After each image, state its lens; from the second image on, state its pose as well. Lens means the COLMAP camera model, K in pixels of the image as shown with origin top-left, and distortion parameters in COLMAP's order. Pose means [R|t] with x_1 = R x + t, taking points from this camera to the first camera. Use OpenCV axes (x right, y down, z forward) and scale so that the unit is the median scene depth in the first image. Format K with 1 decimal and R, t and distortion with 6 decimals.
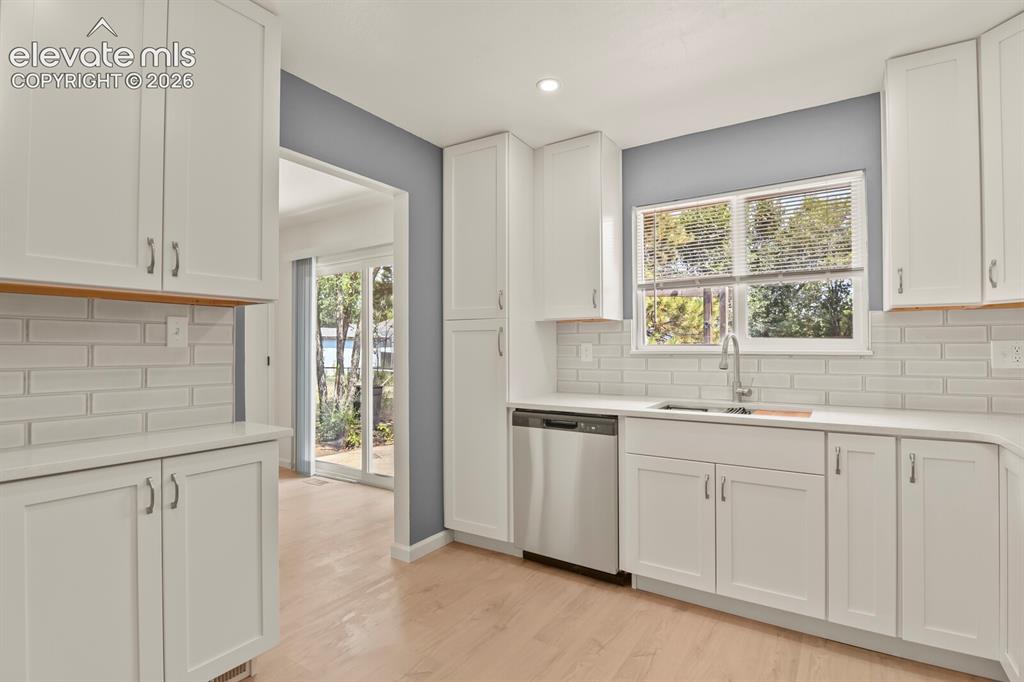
lens RADIAL K [[508.5, 0, 512.0], [0, 508.5, 341.0], [0, 0, 1]] dist [-0.000336, 0.000014]
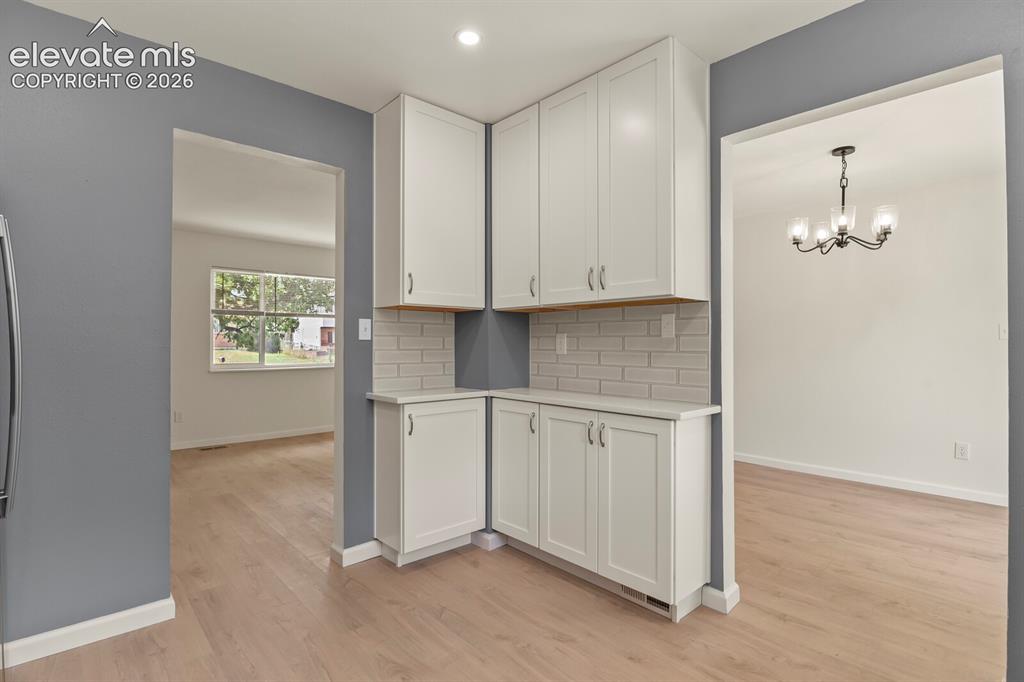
lens RADIAL K [[508.5, 0, 512.0], [0, 508.5, 341.0], [0, 0, 1]] dist [-0.000336, 0.000014]
pose [[-0.241125, 0.003113, -0.970489, 0.681067], [0.017745, 0.999842, -0.001201, 0.015077], [0.970332, -0.017510, -0.241142, 0.905195]]
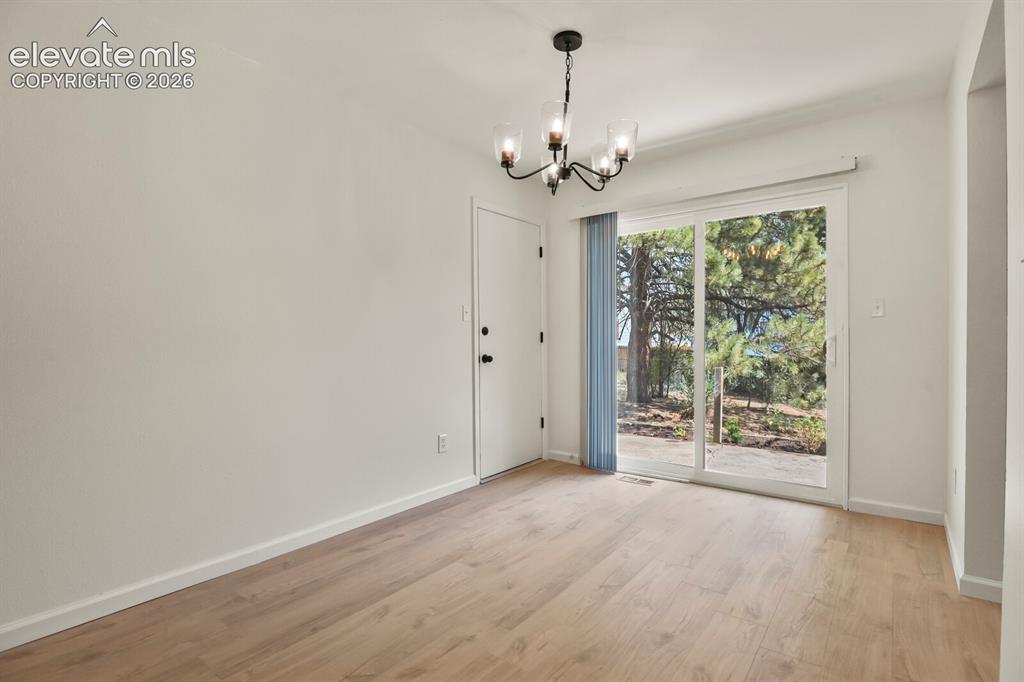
lens RADIAL K [[492.7, 0, 512.0], [0, 492.7, 341.0], [0, 0, 1]] dist [-0.027608, -0.000190]
pose [[0.998201, 0.000581, -0.059956, -1.235792], [0.000537, 0.999826, 0.018622, 0.076817], [0.059956, -0.018620, 0.998027, 0.435481]]
